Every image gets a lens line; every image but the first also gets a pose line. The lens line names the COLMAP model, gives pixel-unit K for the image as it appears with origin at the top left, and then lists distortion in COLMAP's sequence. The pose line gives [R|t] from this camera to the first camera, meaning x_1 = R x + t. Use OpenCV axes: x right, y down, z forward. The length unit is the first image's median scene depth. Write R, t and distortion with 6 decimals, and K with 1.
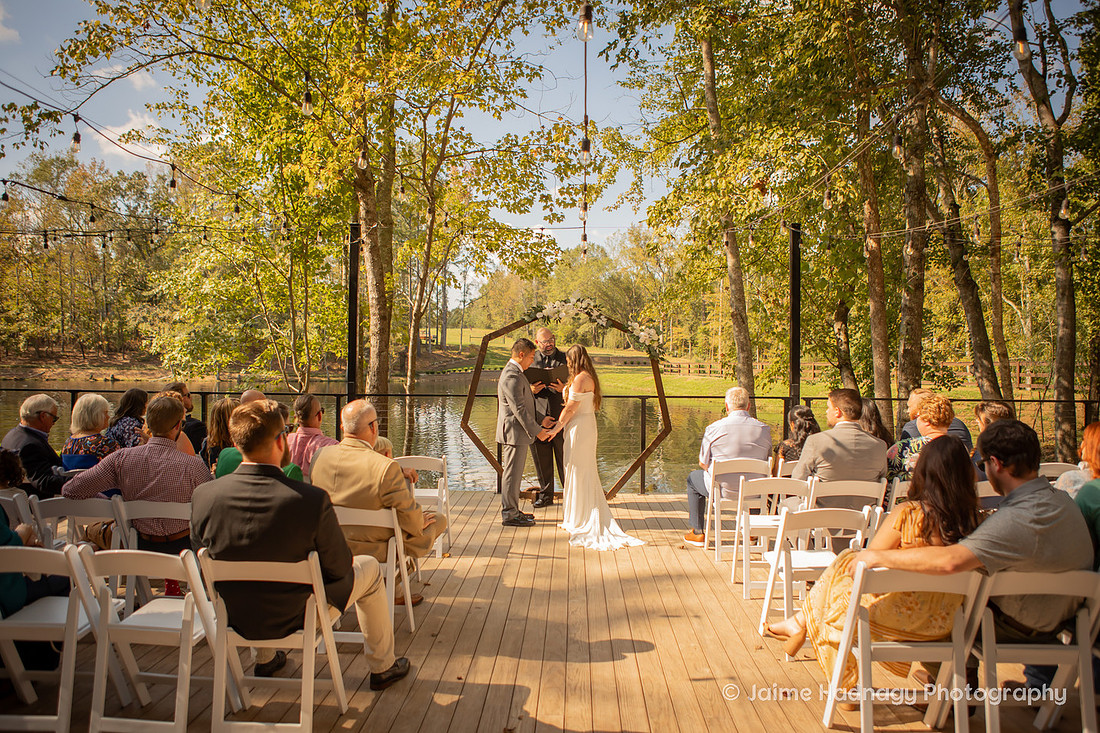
lens RADIAL K [[795.6, 0, 550.0], [0, 795.6, 366.5], [0, 0, 1]] dist [-0.064964, 0.005375]
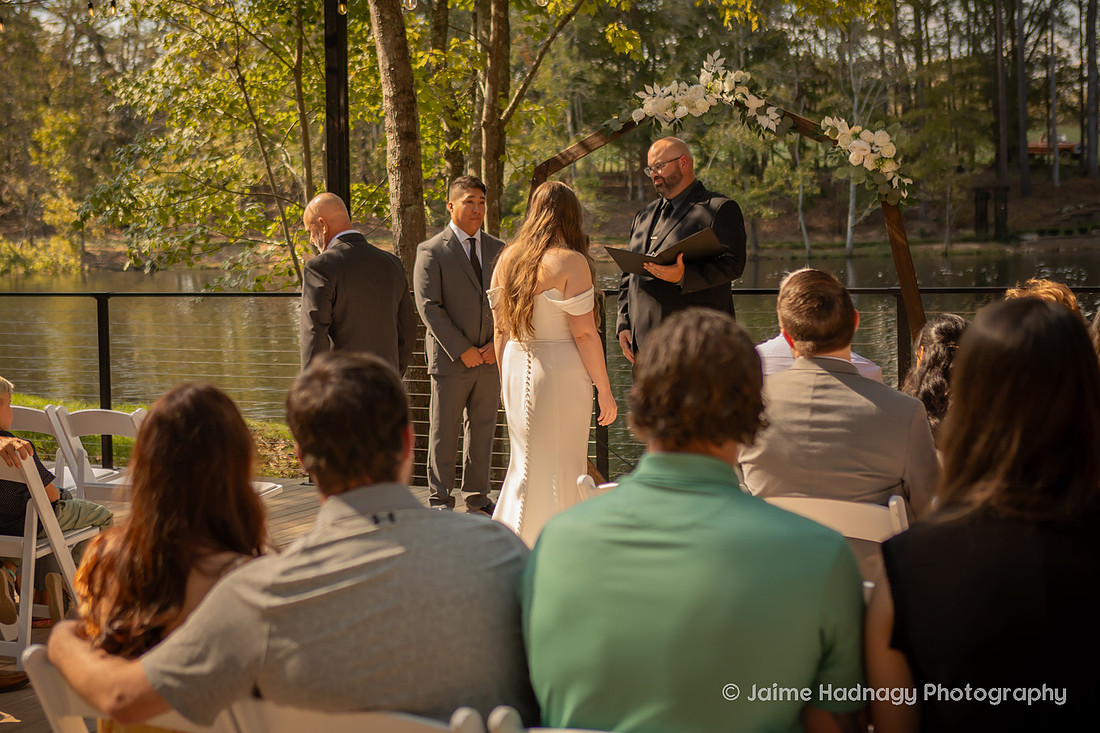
lens RADIAL K [[1768.3, 0, 447.6], [0, 1768.3, 301.3], [0, 0, 1]] dist [-0.004824, 0.090776]
pose [[0.868480, -0.009259, -0.495637, 0.353820], [0.031445, 0.998841, 0.036440, 0.001511], [0.494725, -0.047233, 0.867765, 0.059638]]
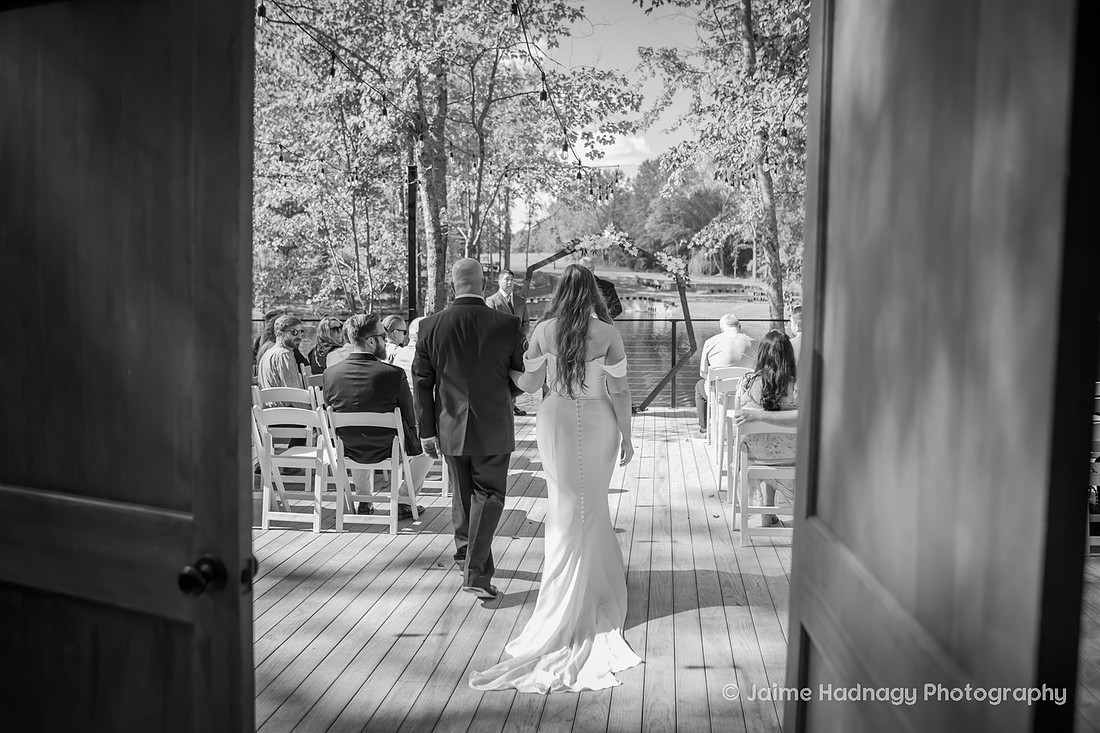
lens RADIAL K [[913.3, 0, 550.0], [0, 913.3, 366.5], [0, 0, 1]] dist [-0.090621, 0.000236]
pose [[0.996029, -0.002657, -0.088985, 0.055716], [0.009496, 0.997023, 0.076521, 0.003558], [0.088517, -0.077062, 0.993089, -0.256761]]
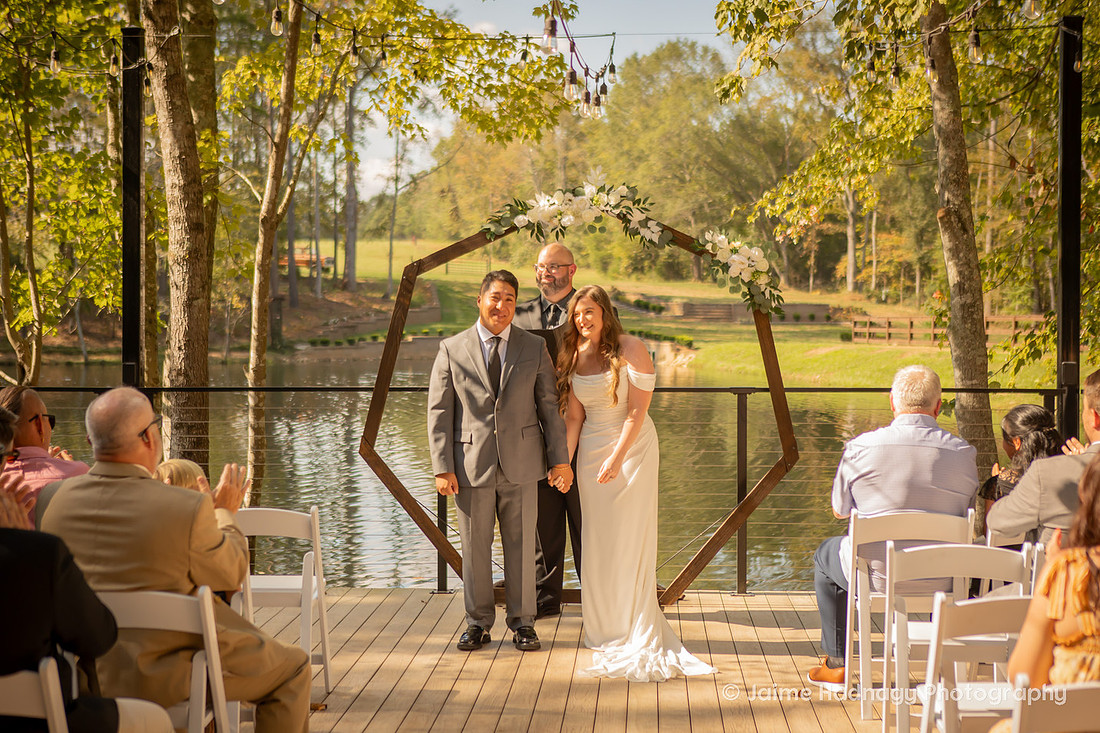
lens RADIAL K [[1835.4, 0, 550.0], [0, 1835.4, 366.5], [0, 0, 1]] dist [0.072161, 0.020694]
pose [[0.999622, -0.006162, -0.026808, 0.030517], [0.006740, 0.999746, 0.021523, -0.000300], [0.026669, -0.021695, 0.999409, -0.097800]]
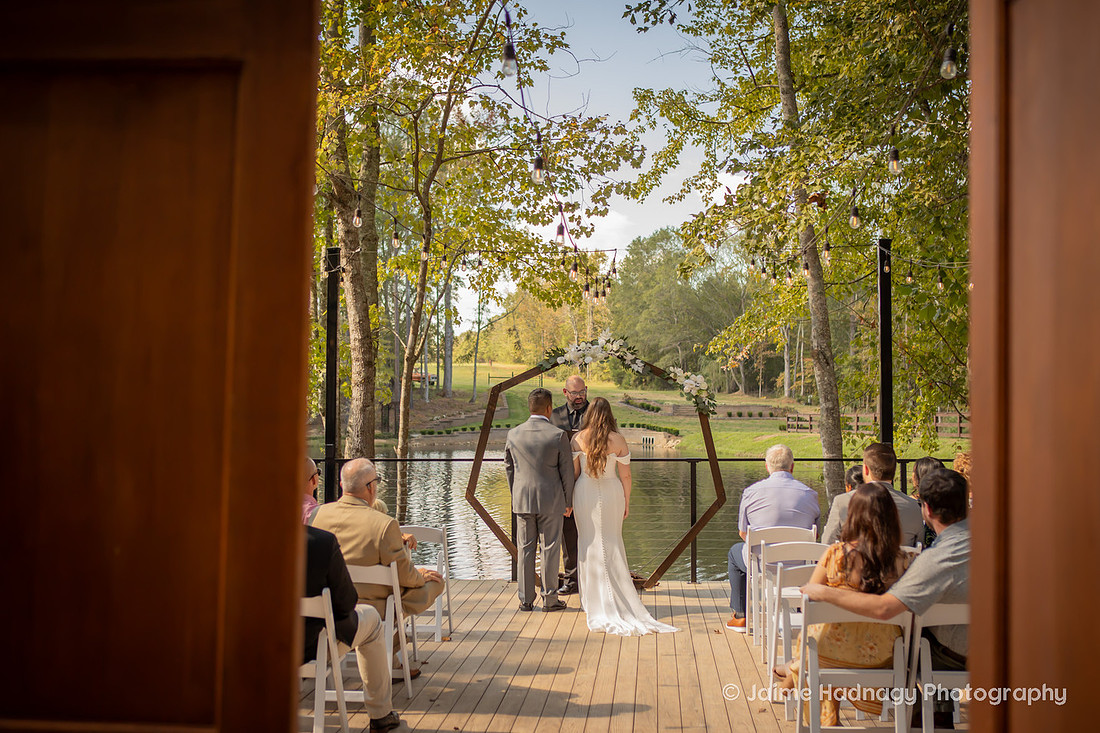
lens RADIAL K [[1262.5, 0, 550.0], [0, 1262.5, 366.5], [0, 0, 1]] dist [-0.032561, -0.013519]
pose [[0.998563, -0.011478, -0.052340, 0.039341], [0.009194, 0.999004, -0.043670, -0.001384], [0.052789, 0.043126, 0.997674, -0.260554]]
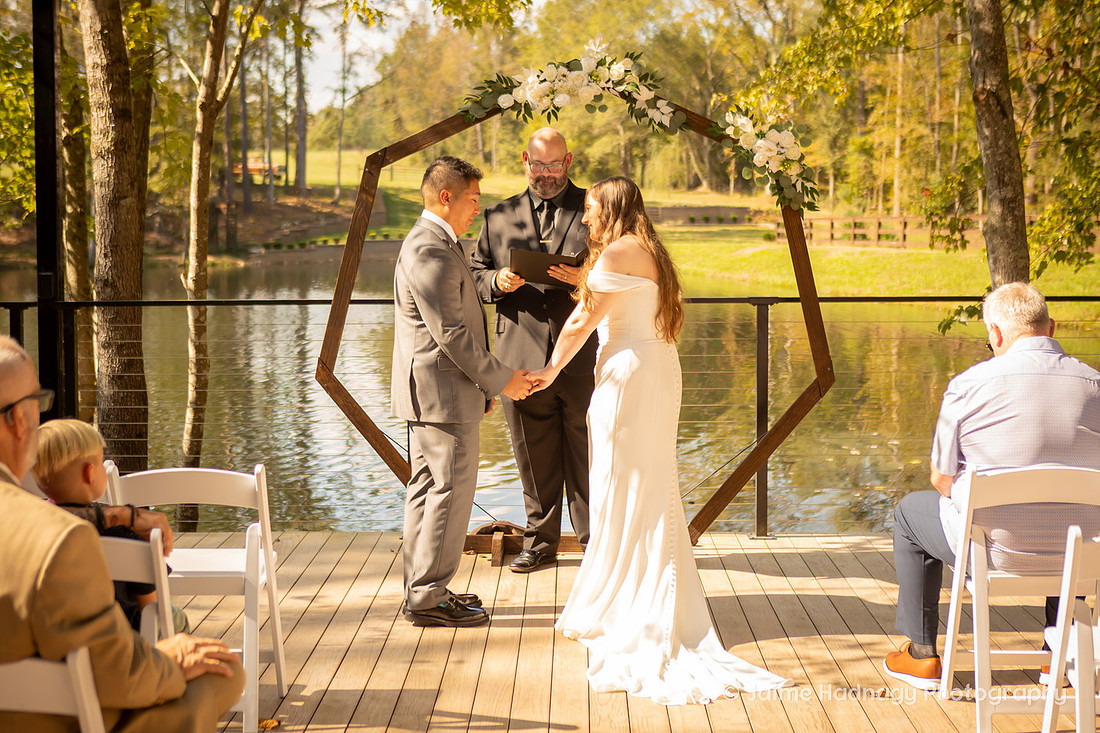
lens RADIAL K [[1681.9, 0, 517.2], [0, 1681.9, 337.4], [0, 0, 1]] dist [0.013110, 0.094828]
pose [[0.999887, -0.012488, -0.008381, -0.001189], [0.012999, 0.997867, 0.063970, 0.000447], [0.007564, -0.064072, 0.997917, 0.129127]]
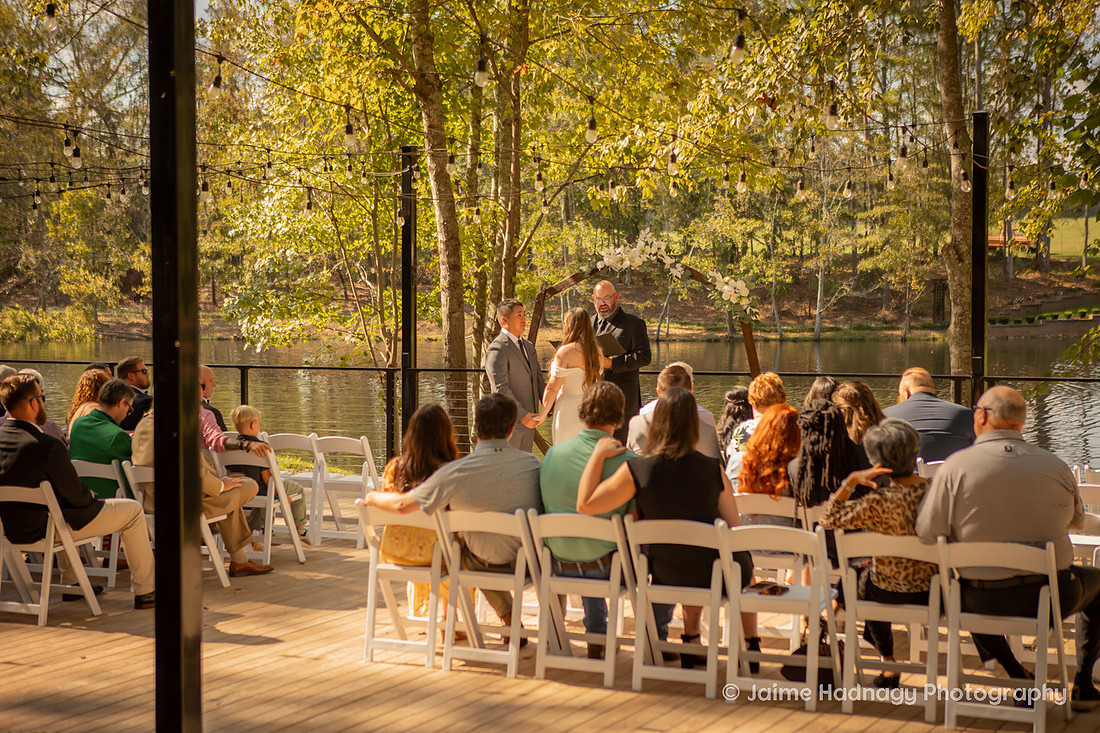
lens RADIAL K [[1762.1, 0, 553.1], [0, 1762.1, 362.1], [0, 0, 1]] dist [0.074235, 0.033509]
pose [[0.898728, 0.003128, -0.438496, 0.610853], [0.011257, 0.999480, 0.030202, -0.021178], [0.438363, -0.032080, 0.898225, -0.466192]]
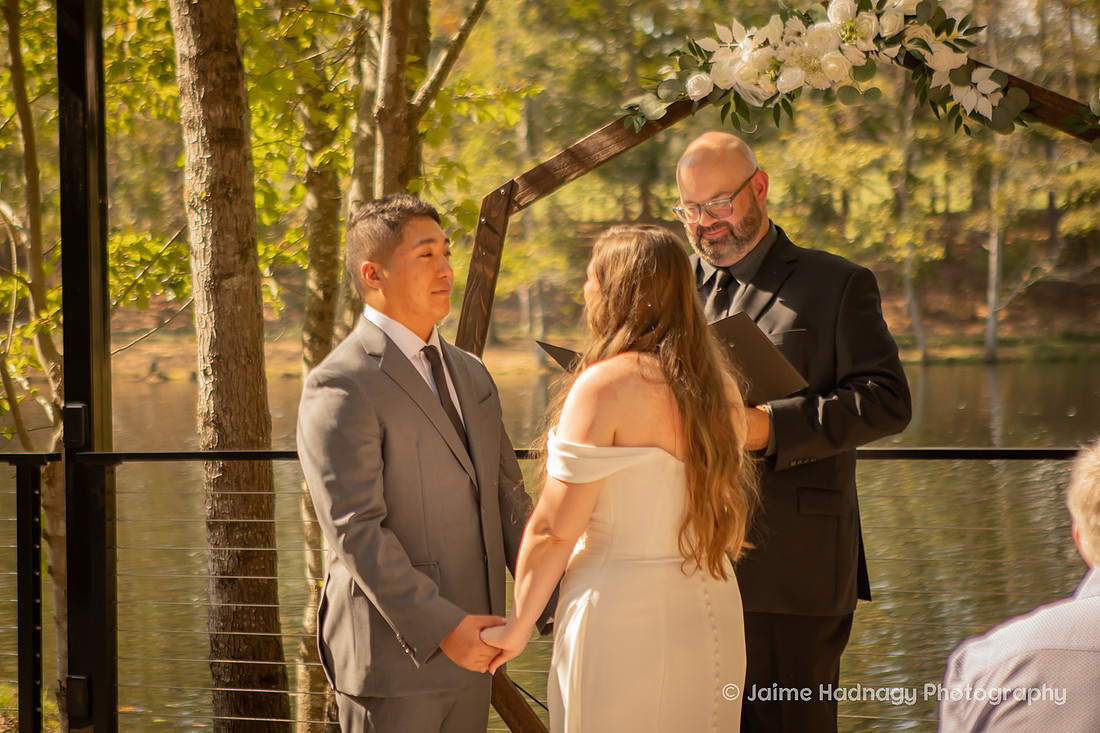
lens RADIAL K [[2909.2, 0, 509.8], [0, 2909.2, 326.6], [0, 0, 1]] dist [0.163449, 0.502777]
pose [[0.898741, -0.029507, -0.437485, 0.260285], [0.033534, 0.999436, 0.001481, -0.001400], [0.437195, -0.016002, 0.899224, 0.232230]]
